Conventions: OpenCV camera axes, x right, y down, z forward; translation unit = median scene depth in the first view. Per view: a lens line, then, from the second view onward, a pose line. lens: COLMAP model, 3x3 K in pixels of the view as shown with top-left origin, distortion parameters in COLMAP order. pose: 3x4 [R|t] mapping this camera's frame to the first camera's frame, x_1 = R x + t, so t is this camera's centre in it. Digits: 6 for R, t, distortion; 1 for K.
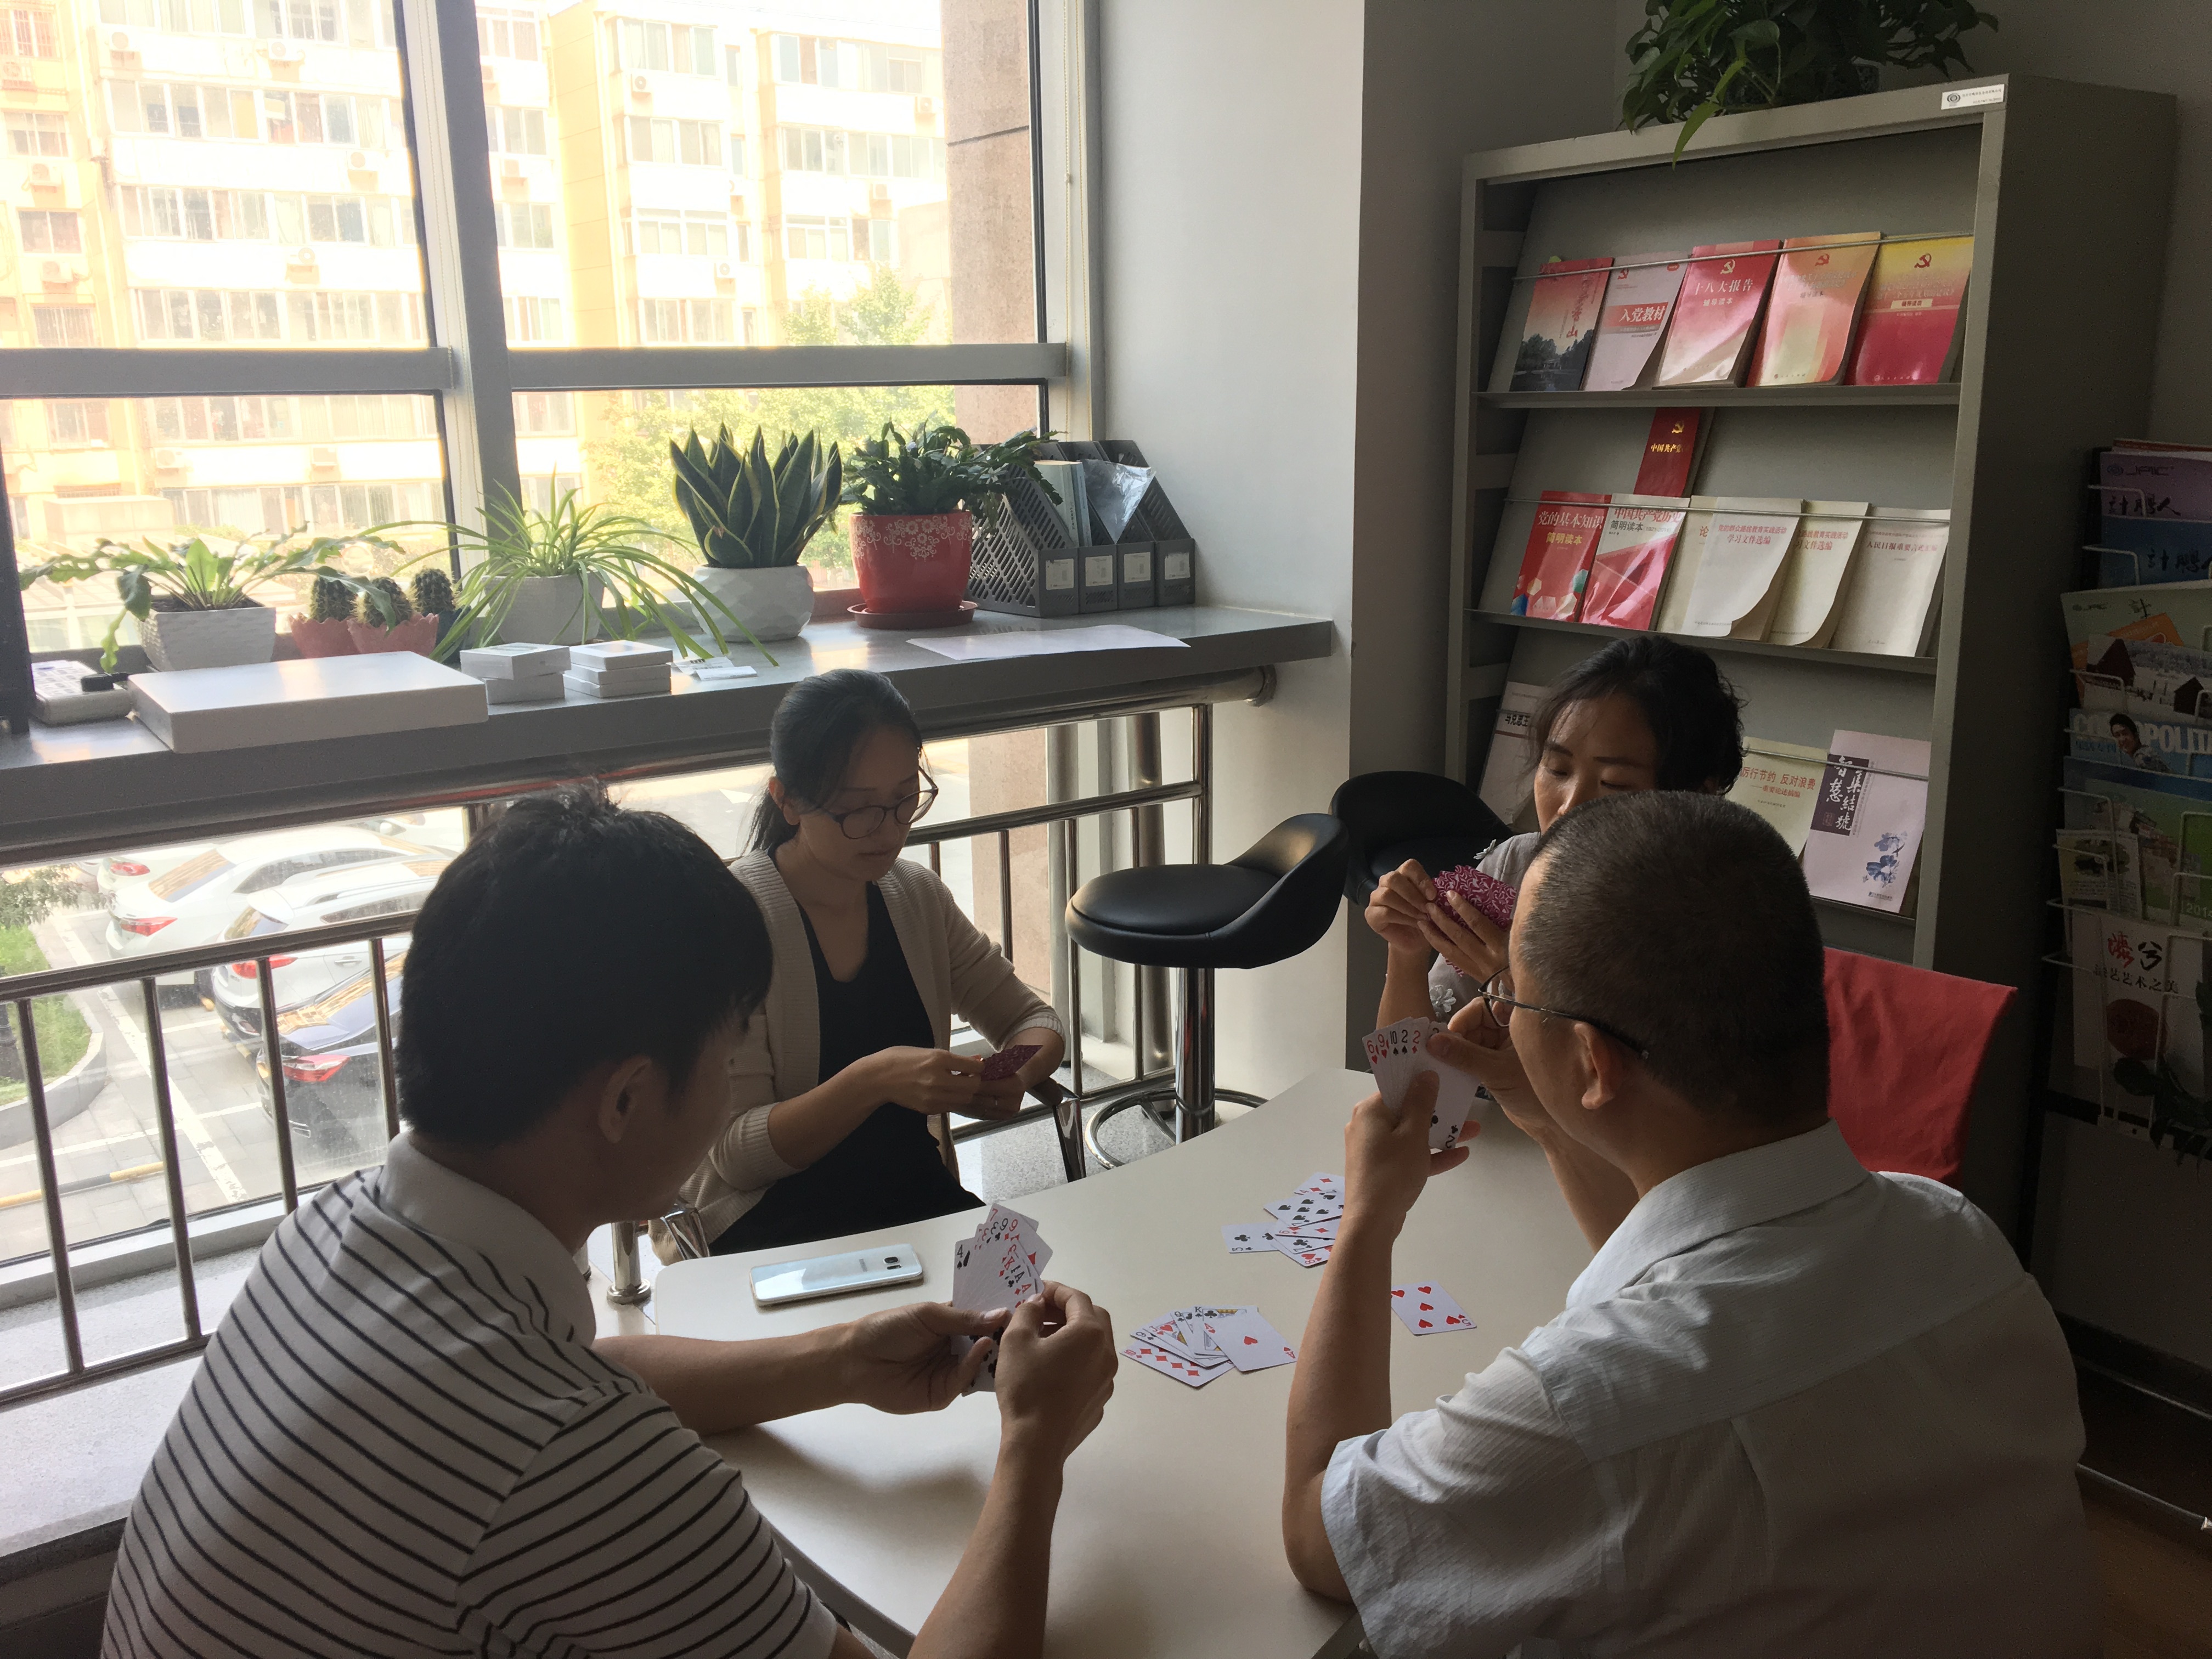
lens RADIAL K [[1928.3, 0, 1118.9], [0, 1928.3, 820.7], [0, 0, 1]] dist [0.059444, -0.046834]
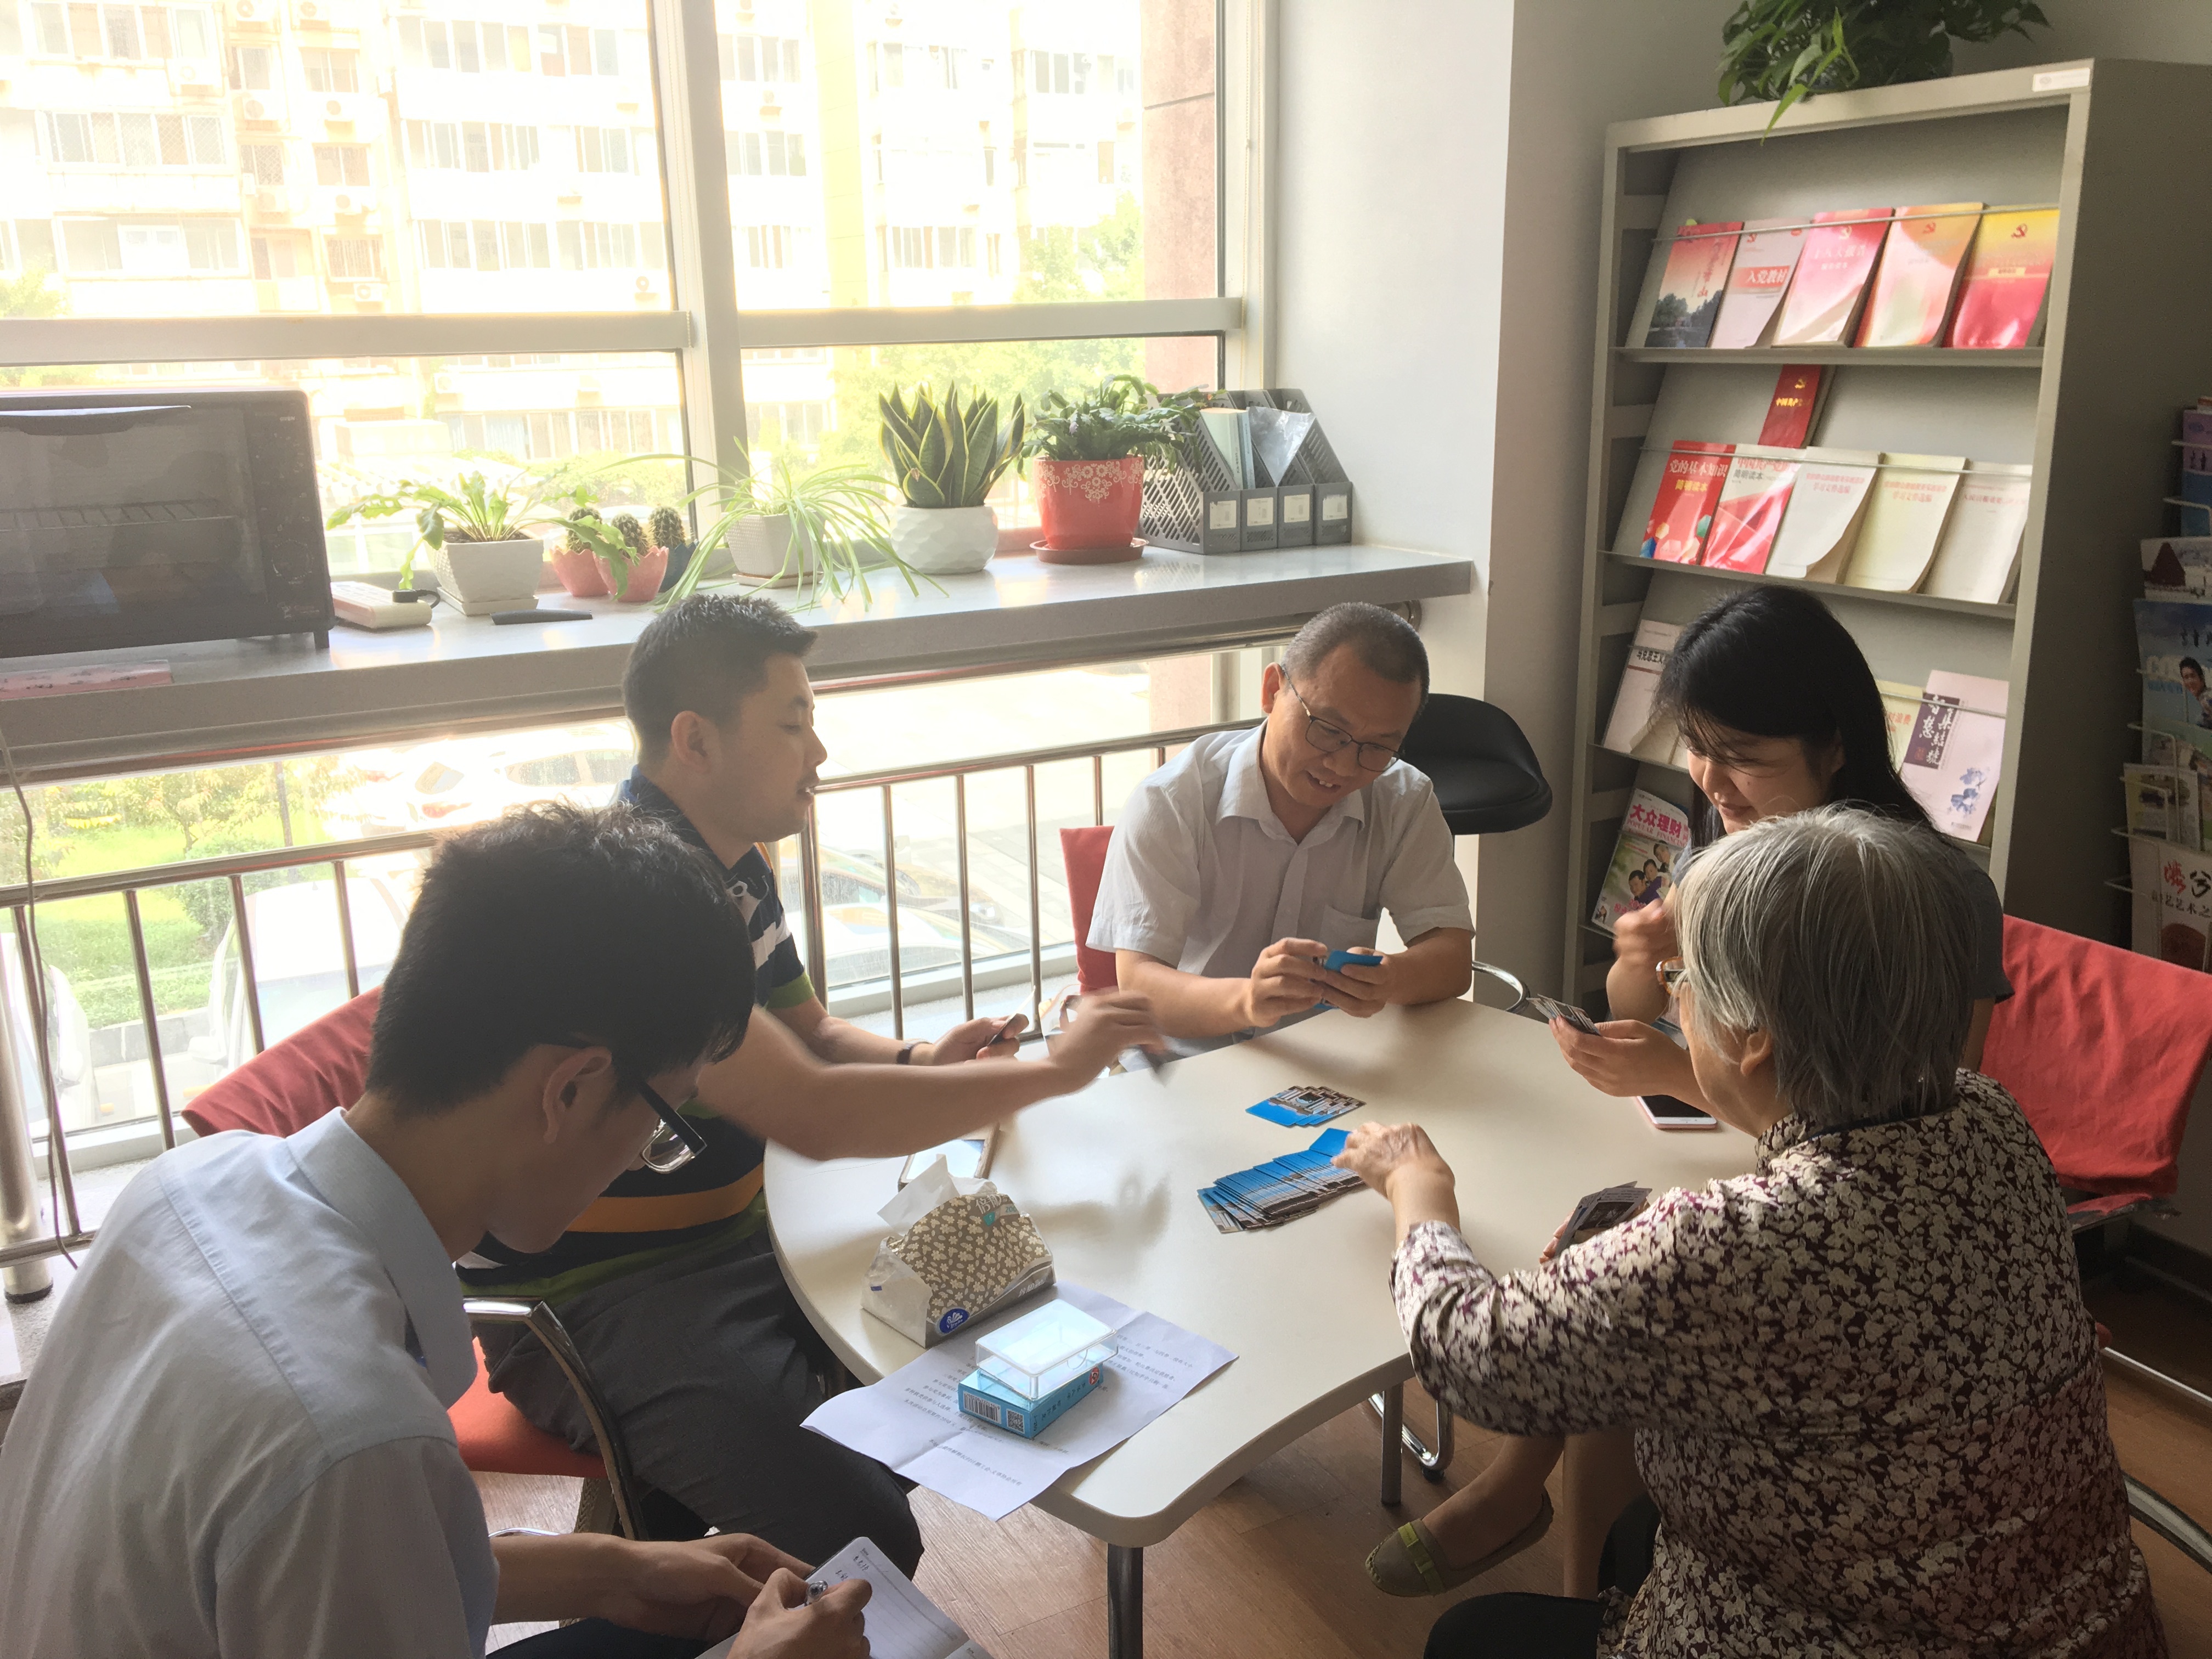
lens RADIAL K [[1928.3, 0, 1122.3], [0, 1928.3, 824.9], [0, 0, 1]] dist [0.059444, -0.046834]
pose [[0.992839, 0.029246, -0.115822, 0.047841], [-0.024737, 0.998886, 0.040177, 0.006033], [0.116868, -0.037024, 0.992457, -0.109250]]
